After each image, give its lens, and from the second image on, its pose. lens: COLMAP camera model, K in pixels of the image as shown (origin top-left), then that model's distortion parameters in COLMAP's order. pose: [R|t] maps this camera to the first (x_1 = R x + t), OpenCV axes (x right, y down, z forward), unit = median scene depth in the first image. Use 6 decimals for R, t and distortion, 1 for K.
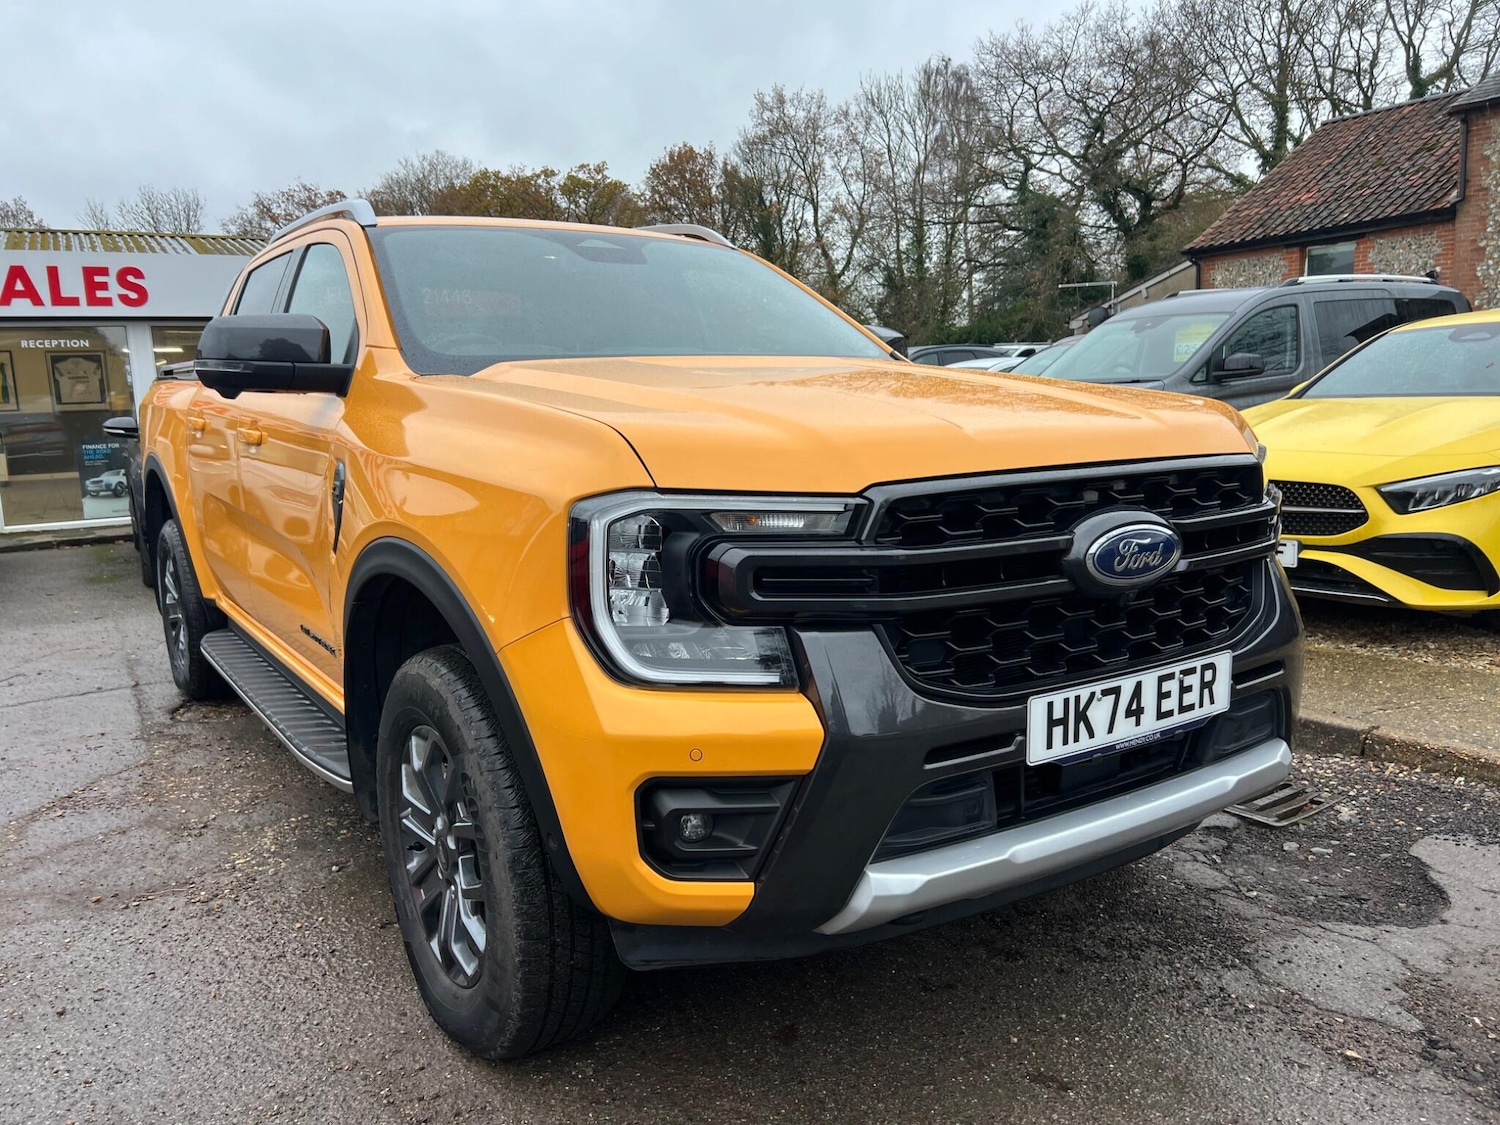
lens RADIAL K [[1130.7, 0, 742.0], [0, 1130.7, 574.6], [0, 0, 1]] dist [0.045898, -0.048535]
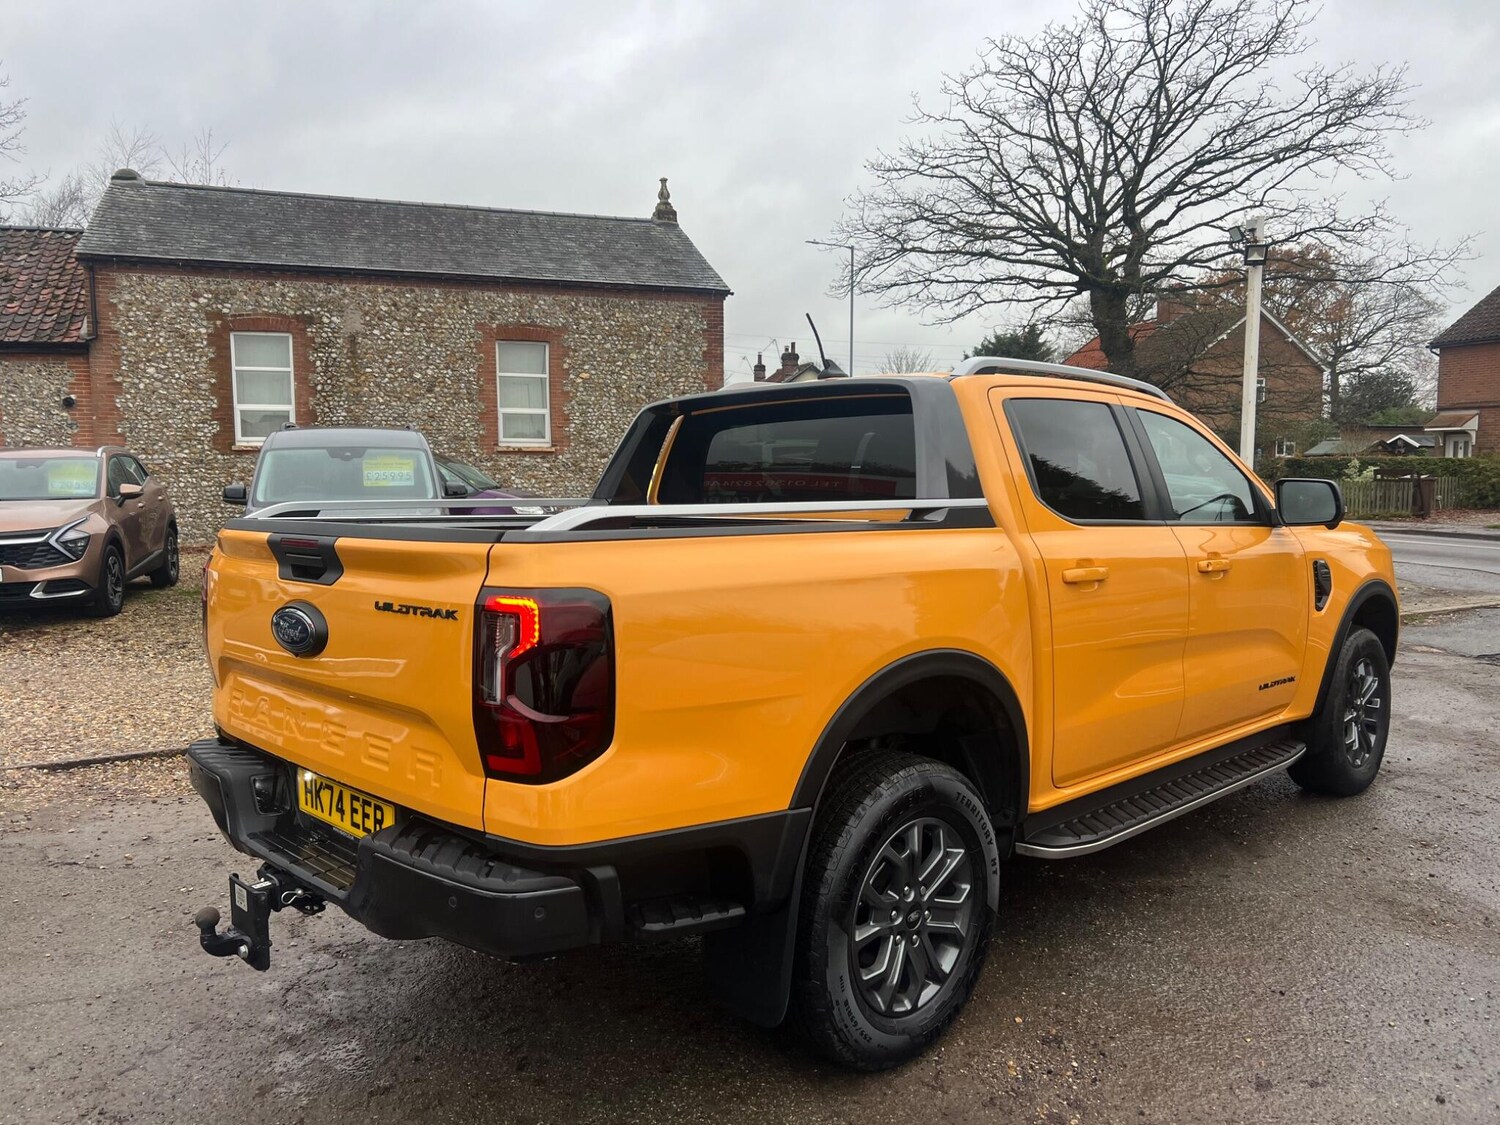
lens RADIAL K [[1126.5, 0, 747.8], [0, 1126.5, 565.8], [0, 0, 1]] dist [0.059861, -0.063795]
pose [[0.165095, -0.057017, 0.984628, -0.124223], [0.160367, 0.986594, 0.030242, -0.013808], [-0.973153, 0.152909, 0.172026, 0.075402]]
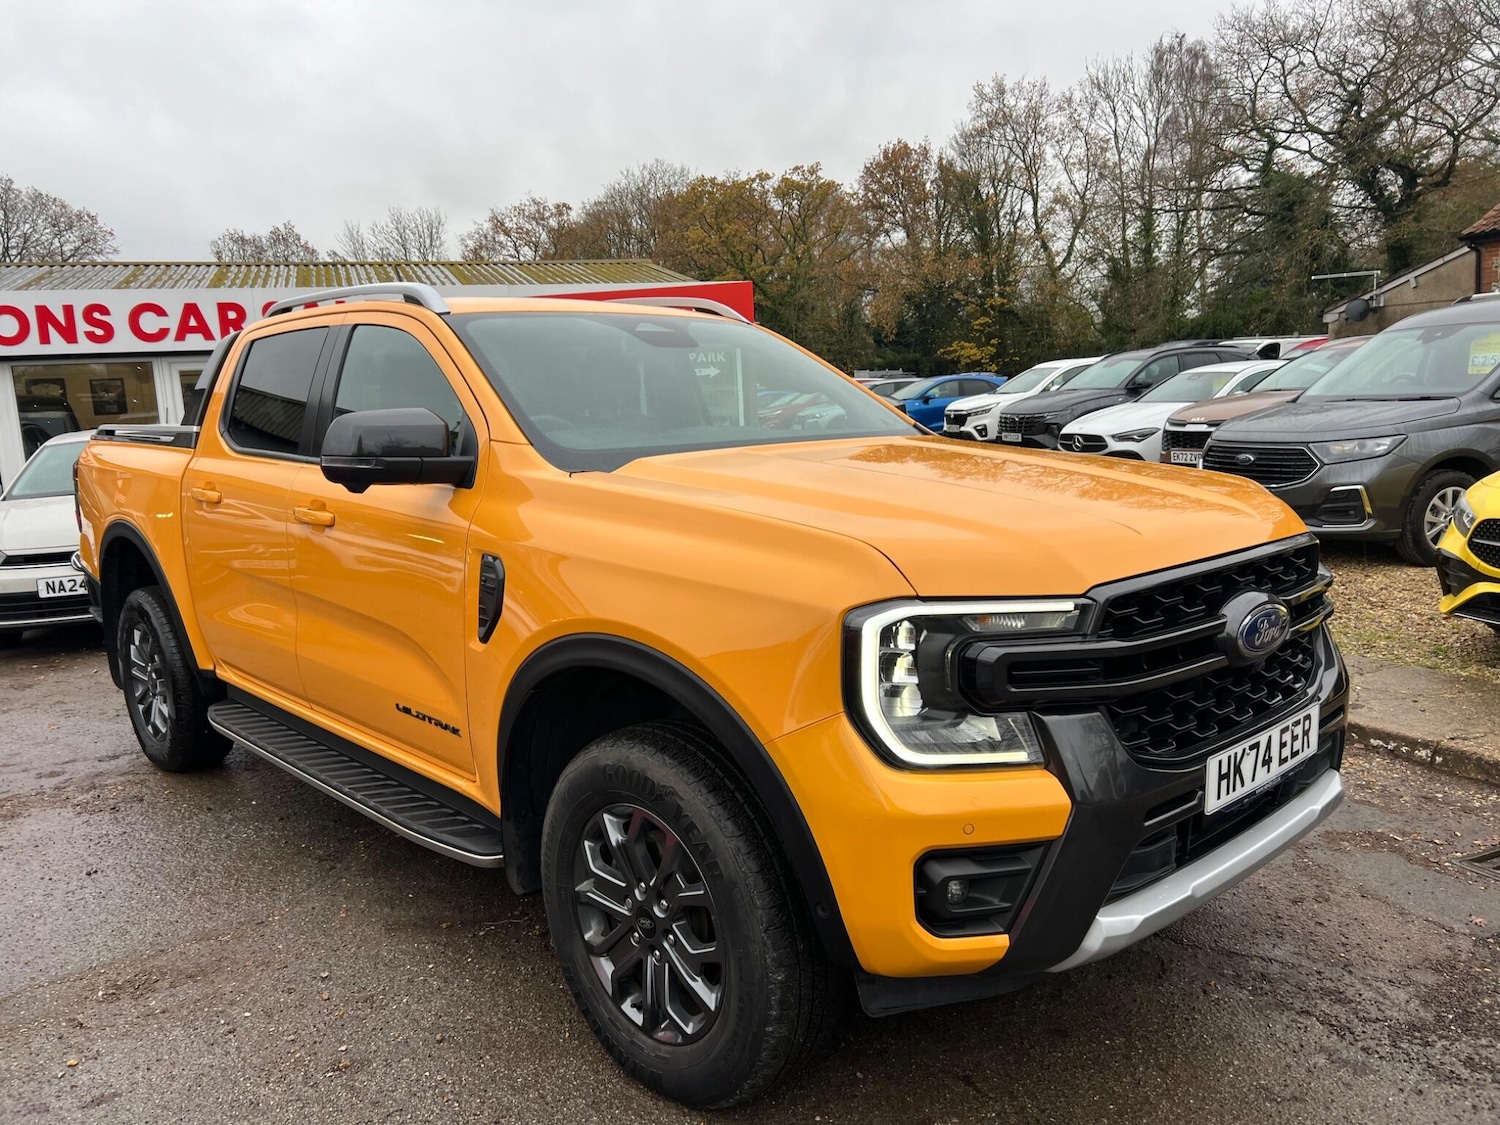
lens RADIAL K [[1130.7, 0, 737.4], [0, 1130.7, 575.7], [0, 0, 1]] dist [0.045898, -0.048535]
pose [[0.983417, 0.015967, -0.180652, -0.005151], [-0.015220, 0.999869, 0.005520, -0.003564], [0.180717, -0.002679, 0.983532, -0.002397]]
